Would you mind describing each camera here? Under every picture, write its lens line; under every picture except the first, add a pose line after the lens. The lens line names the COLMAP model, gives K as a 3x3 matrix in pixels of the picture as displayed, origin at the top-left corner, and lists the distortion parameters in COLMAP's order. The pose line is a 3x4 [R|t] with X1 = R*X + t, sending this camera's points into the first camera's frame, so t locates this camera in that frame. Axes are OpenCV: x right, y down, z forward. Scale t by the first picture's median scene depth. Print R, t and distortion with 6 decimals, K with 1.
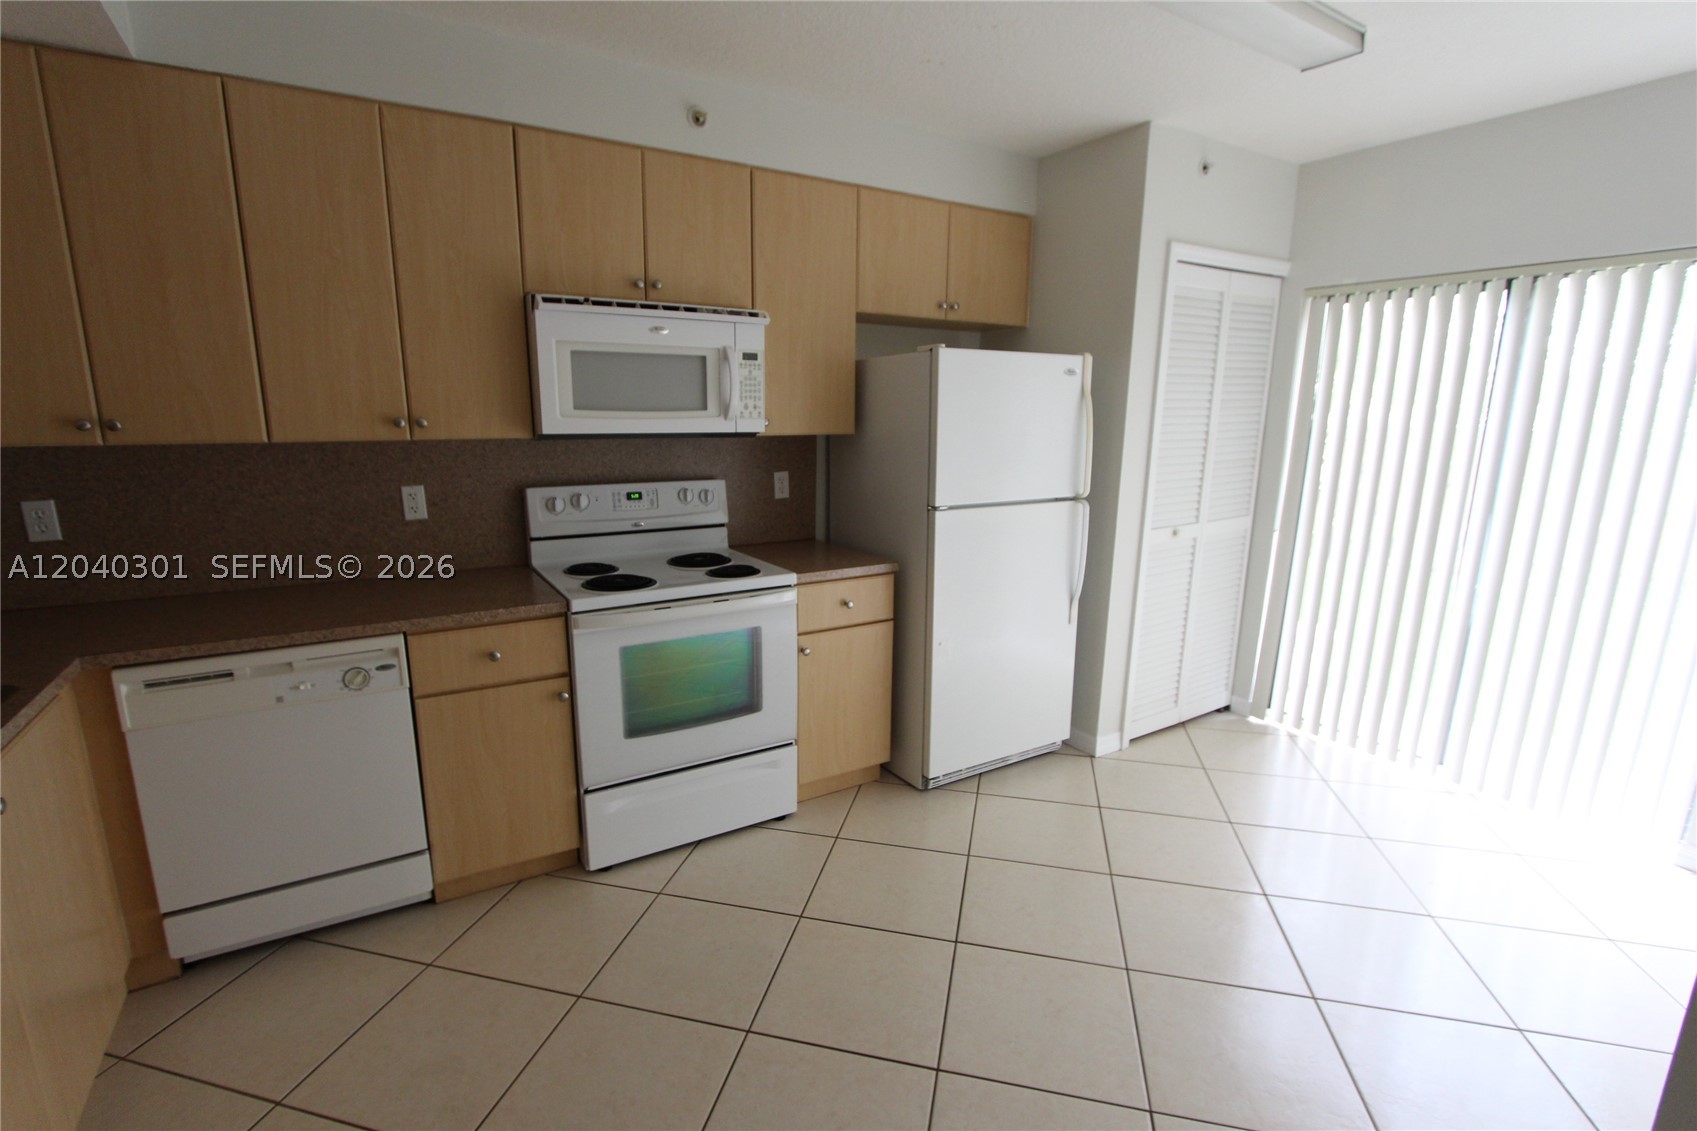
lens RADIAL K [[788.8, 0, 848.5], [0, 788.8, 565.5], [0, 0, 1]] dist [0.000437, 0.000060]
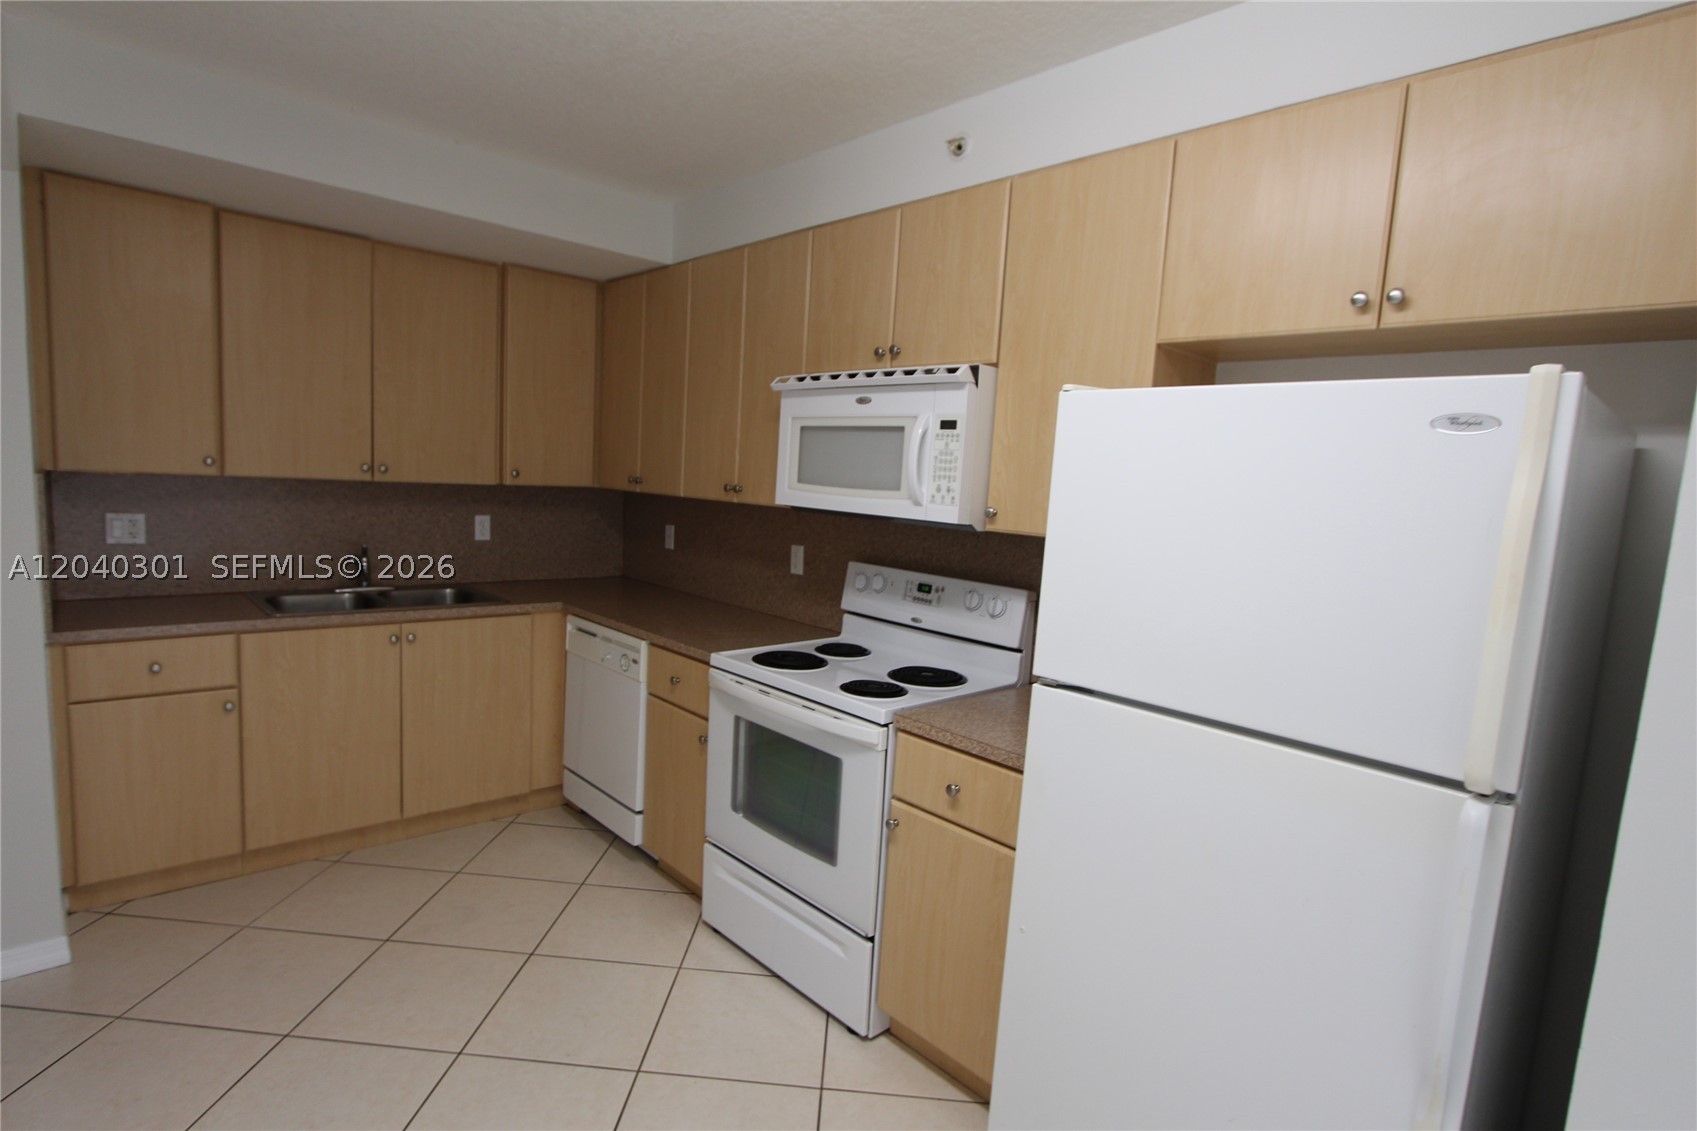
lens RADIAL K [[869.8, 0, 848.6], [0, 869.8, 584.6], [0, 0, 1]] dist [-0.000141, 0.000076]
pose [[0.197939, 0.129643, -0.971603, 0.706503], [-0.251035, 0.964862, 0.077602, -0.158565], [0.947524, 0.228546, 0.223529, 0.765545]]
